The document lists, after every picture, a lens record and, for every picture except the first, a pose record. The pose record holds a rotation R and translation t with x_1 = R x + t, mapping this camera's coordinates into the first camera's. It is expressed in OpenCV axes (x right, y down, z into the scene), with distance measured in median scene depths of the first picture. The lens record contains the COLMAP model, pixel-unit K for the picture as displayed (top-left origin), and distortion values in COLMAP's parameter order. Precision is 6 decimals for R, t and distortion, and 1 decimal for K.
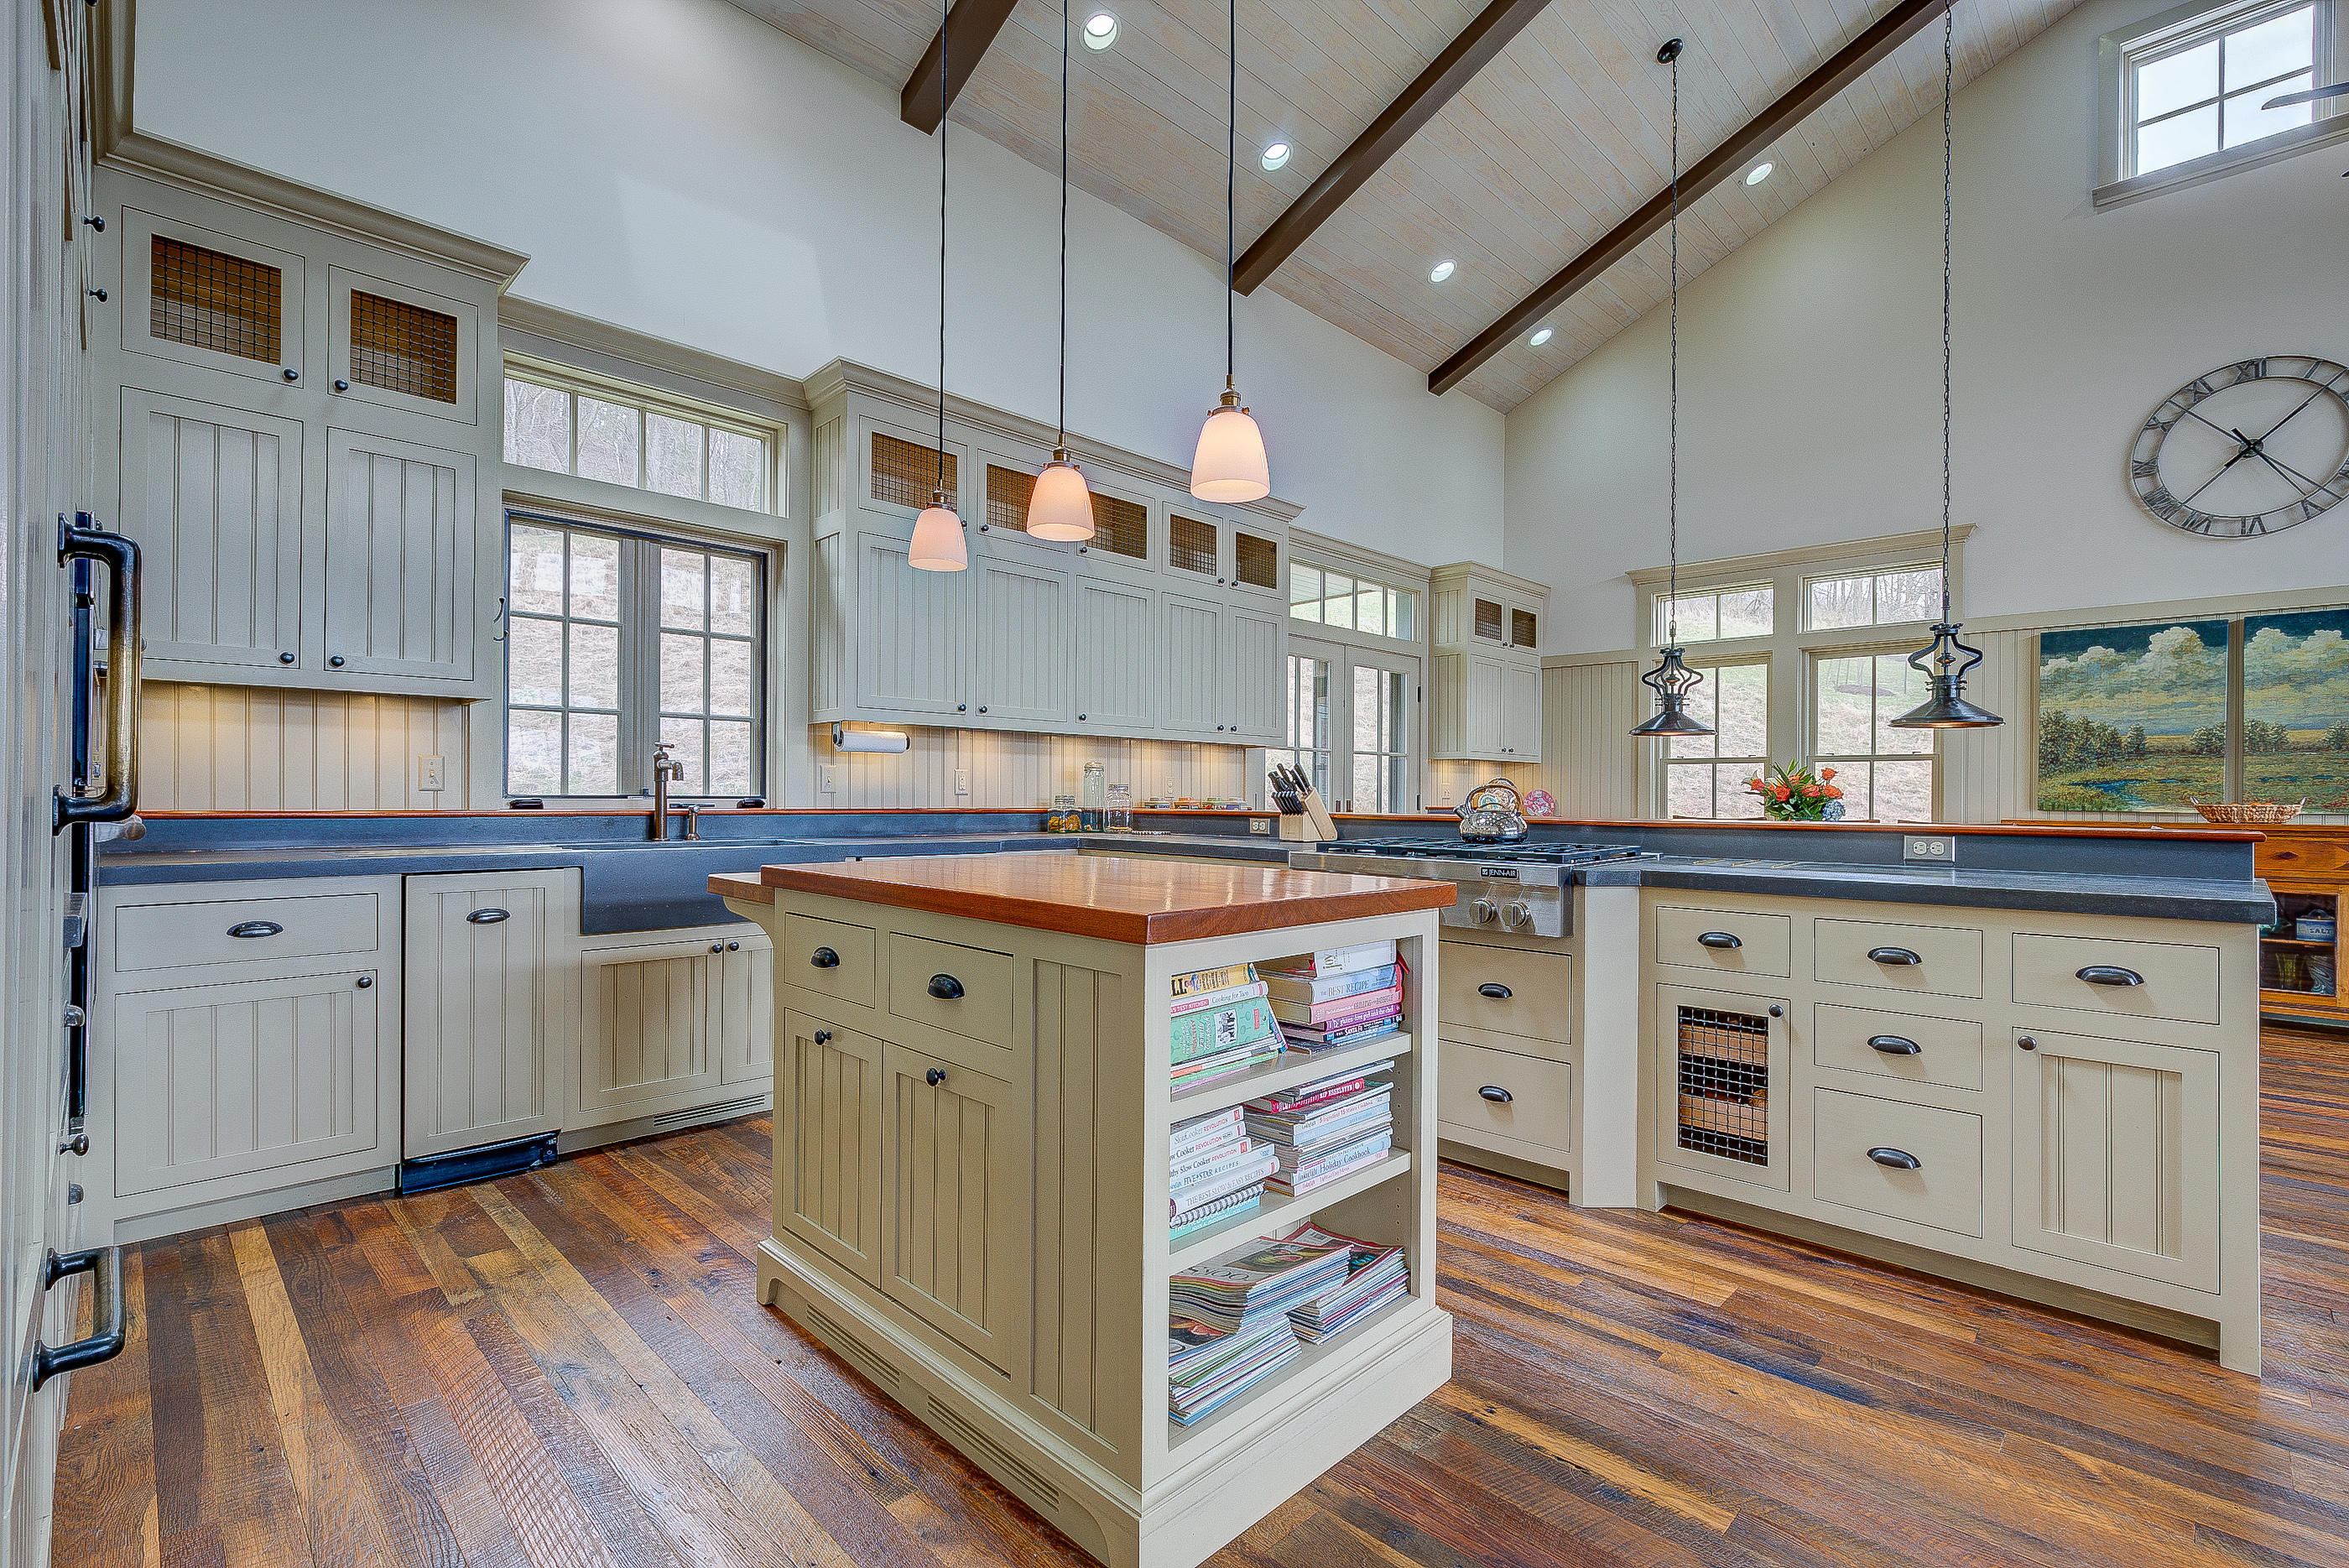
lens RADIAL K [[1052.3, 0, 1177.3], [0, 1052.3, 793.1], [0, 0, 1]] dist [-0.012595, 0.005702]
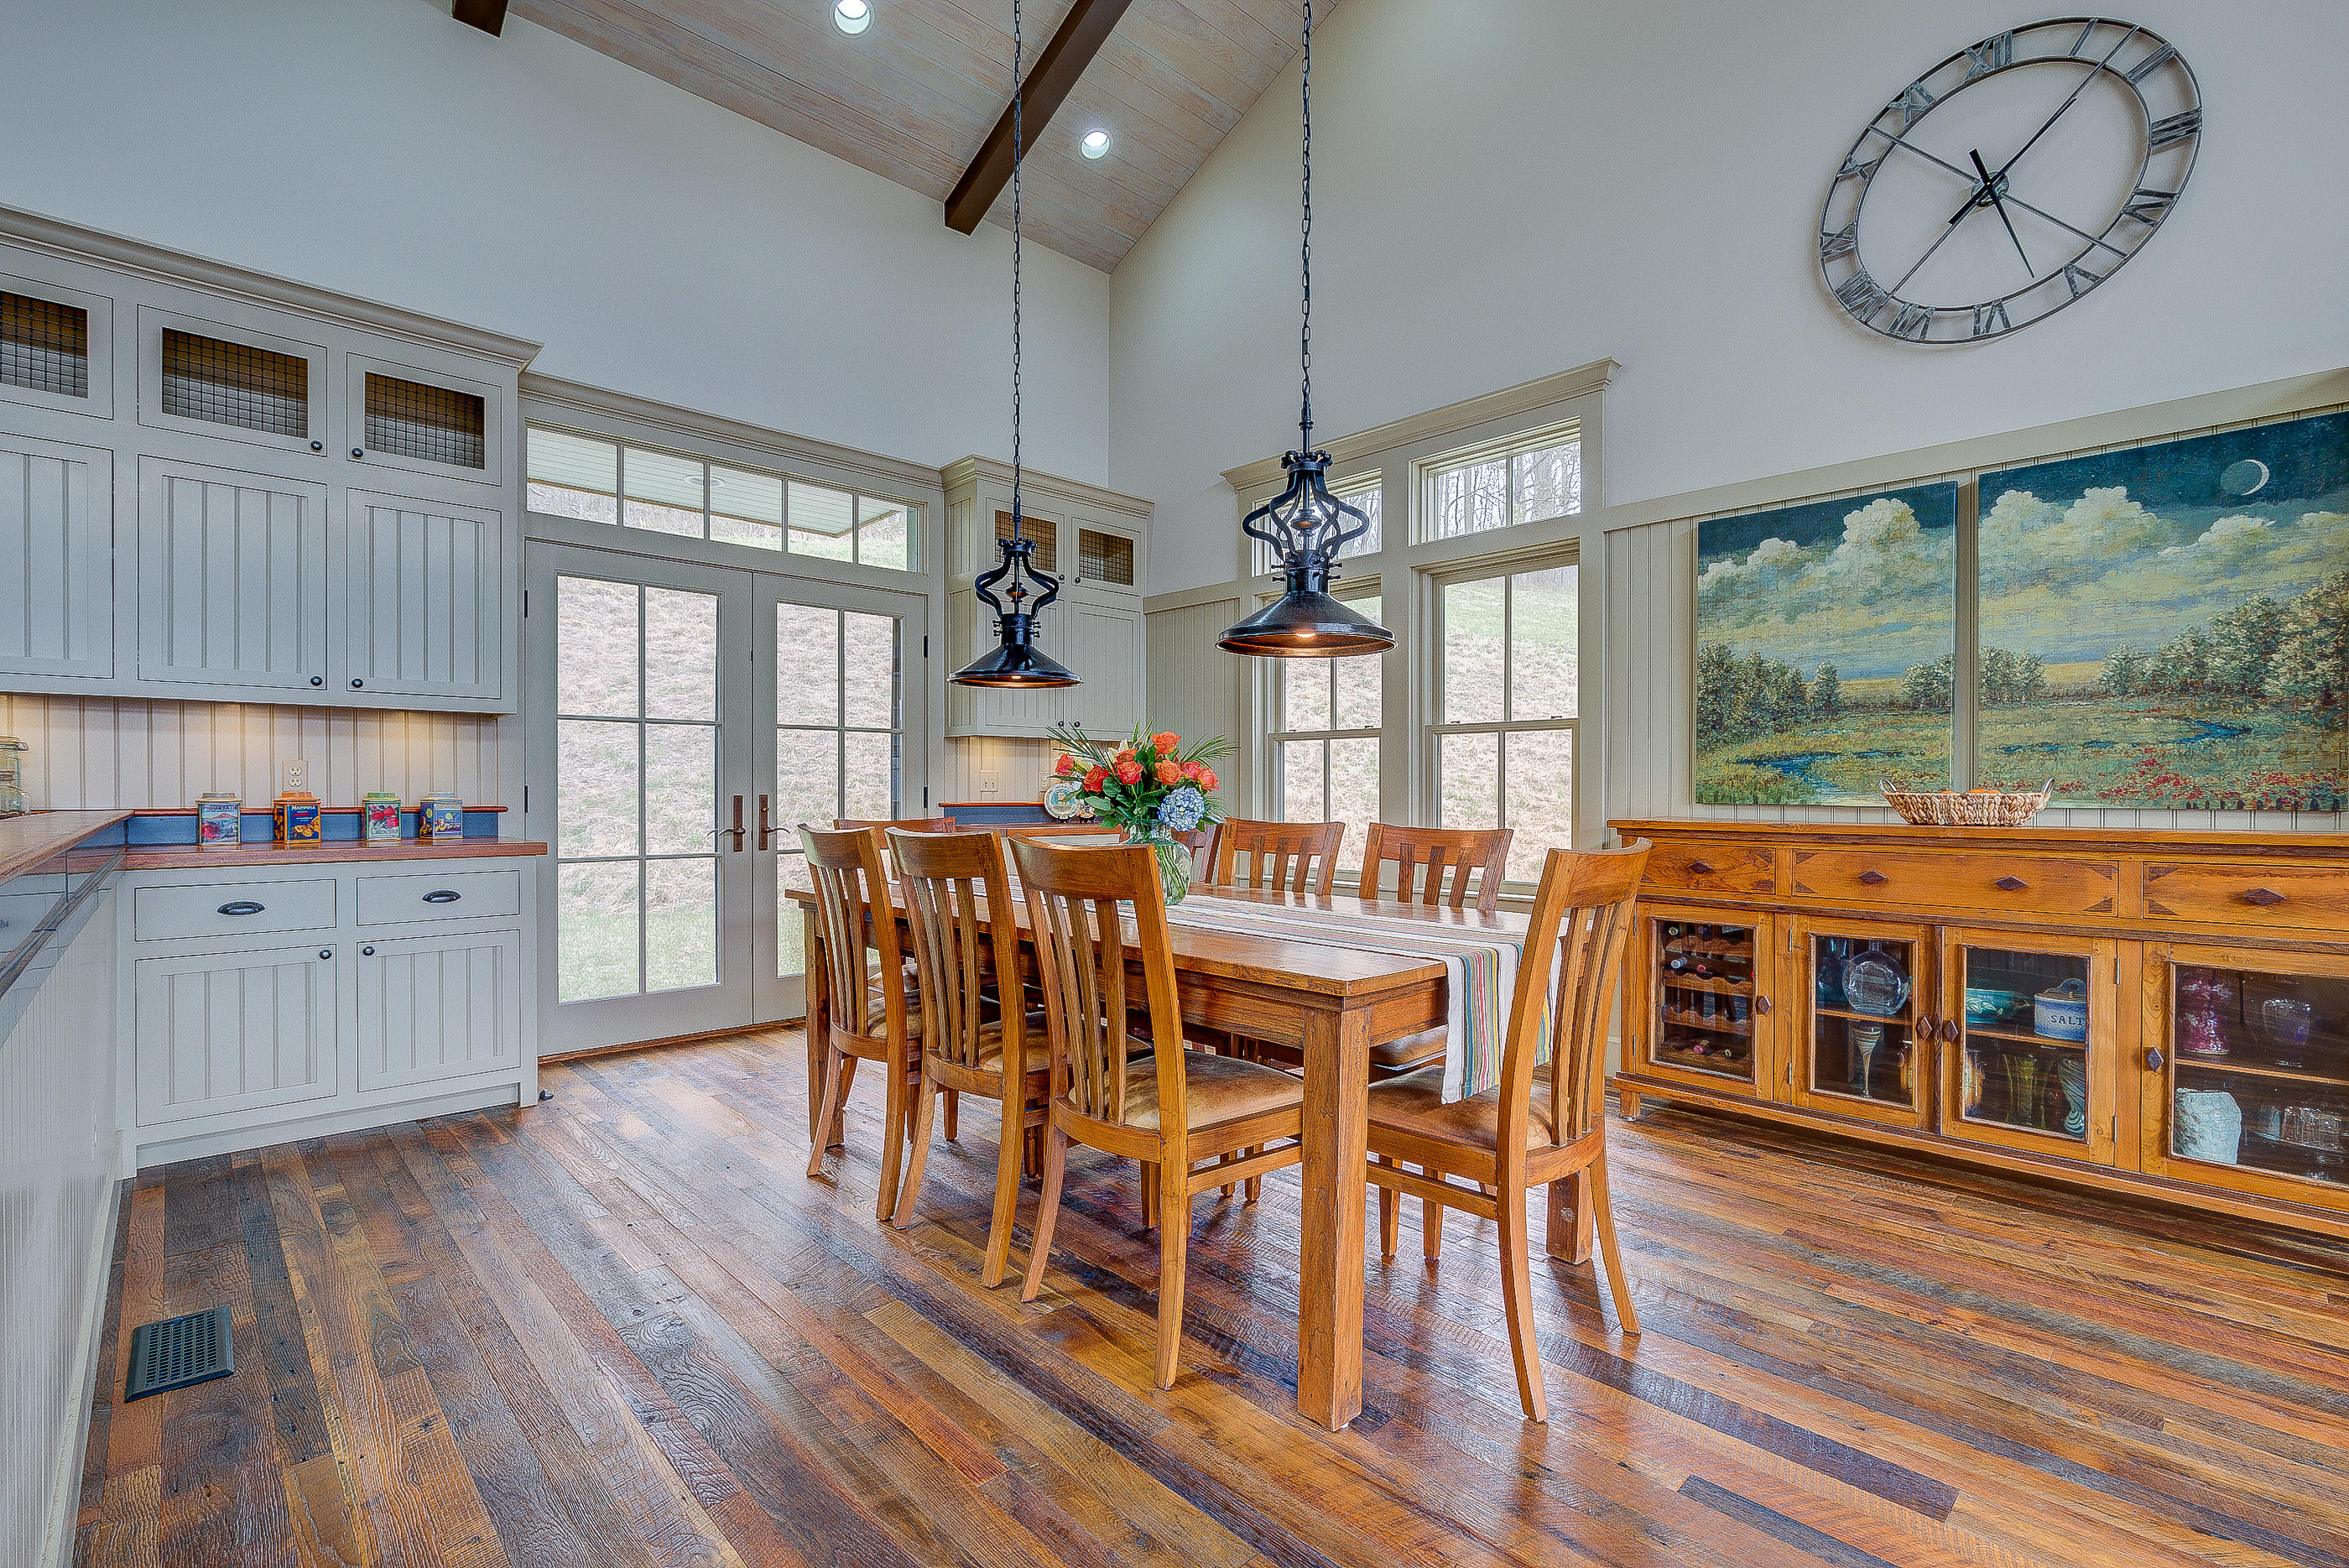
lens RADIAL K [[1052.3, 0, 1177.3], [0, 1052.3, 793.1], [0, 0, 1]] dist [-0.012595, 0.005702]
pose [[0.999693, -0.006526, -0.023913, 0.593855], [0.006646, 0.999966, 0.004931, 0.005519], [0.023880, -0.005088, 0.999702, 0.405906]]
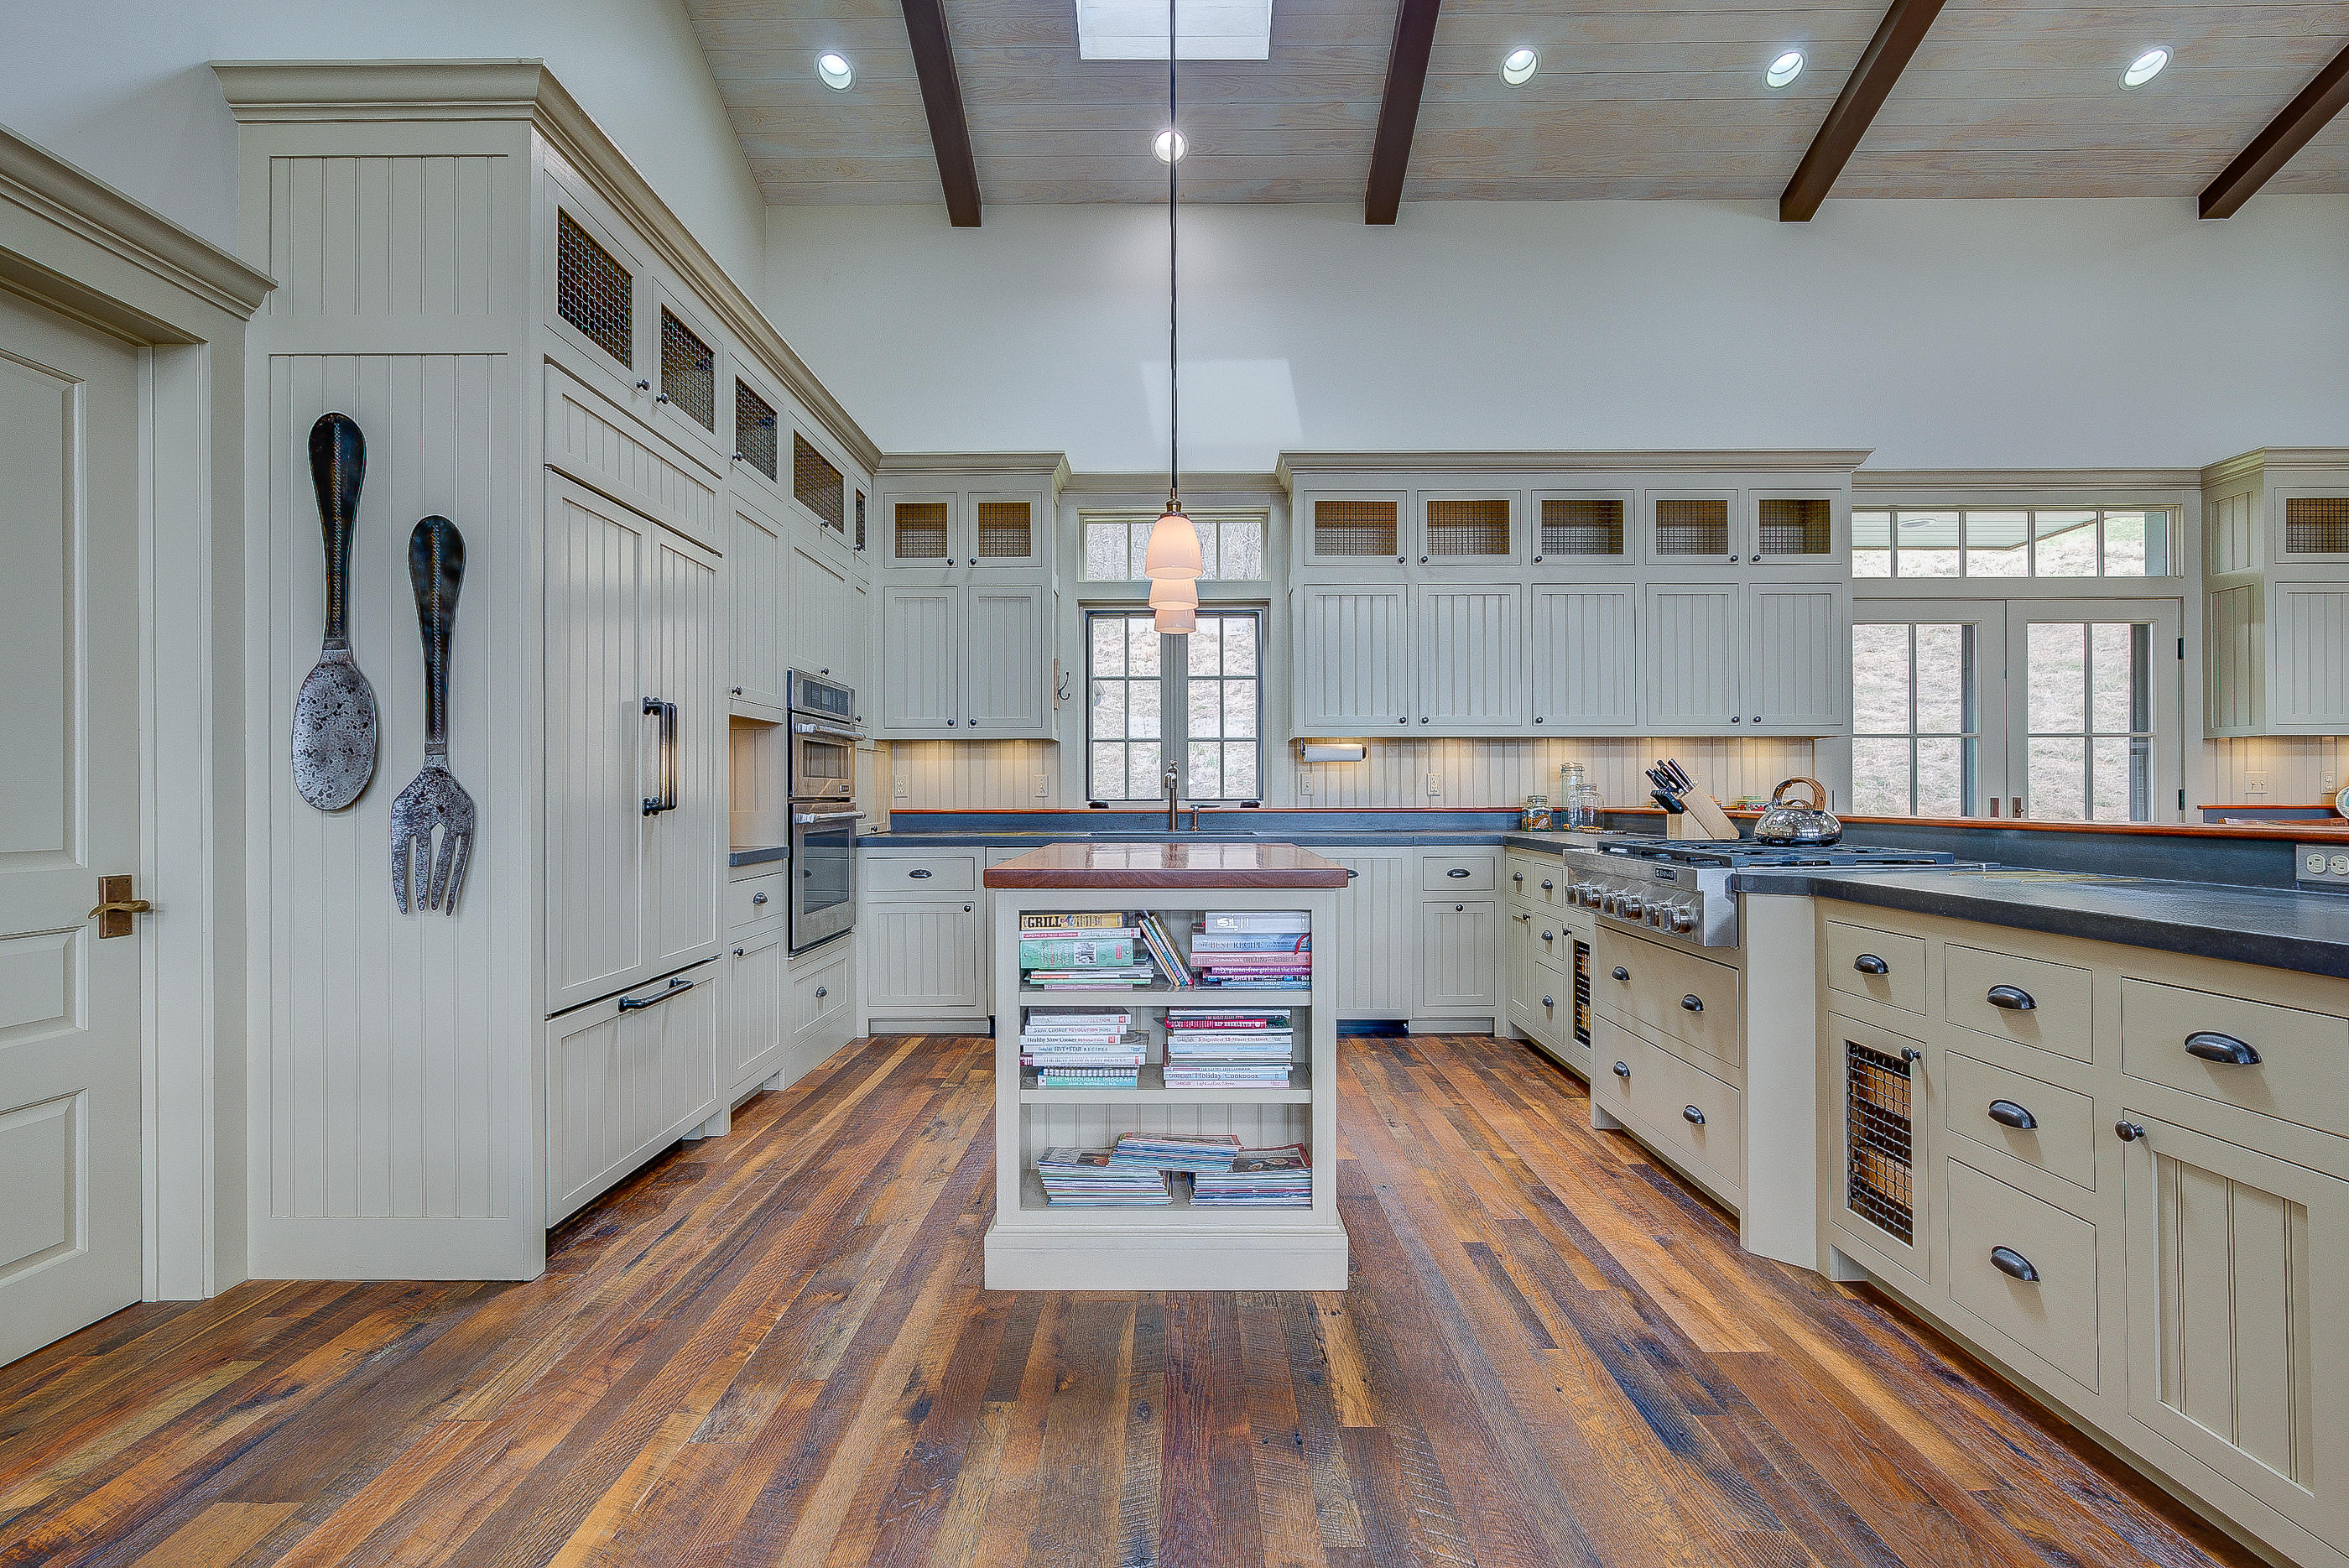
lens RADIAL K [[1052.3, 0, 1177.3], [0, 1052.3, 793.1], [0, 0, 1]] dist [-0.012595, 0.005702]
pose [[0.700964, -0.011361, -0.713106, 0.365681], [0.010625, 0.999929, -0.005487, 0.001956], [0.713117, -0.003730, 0.701035, 0.015838]]
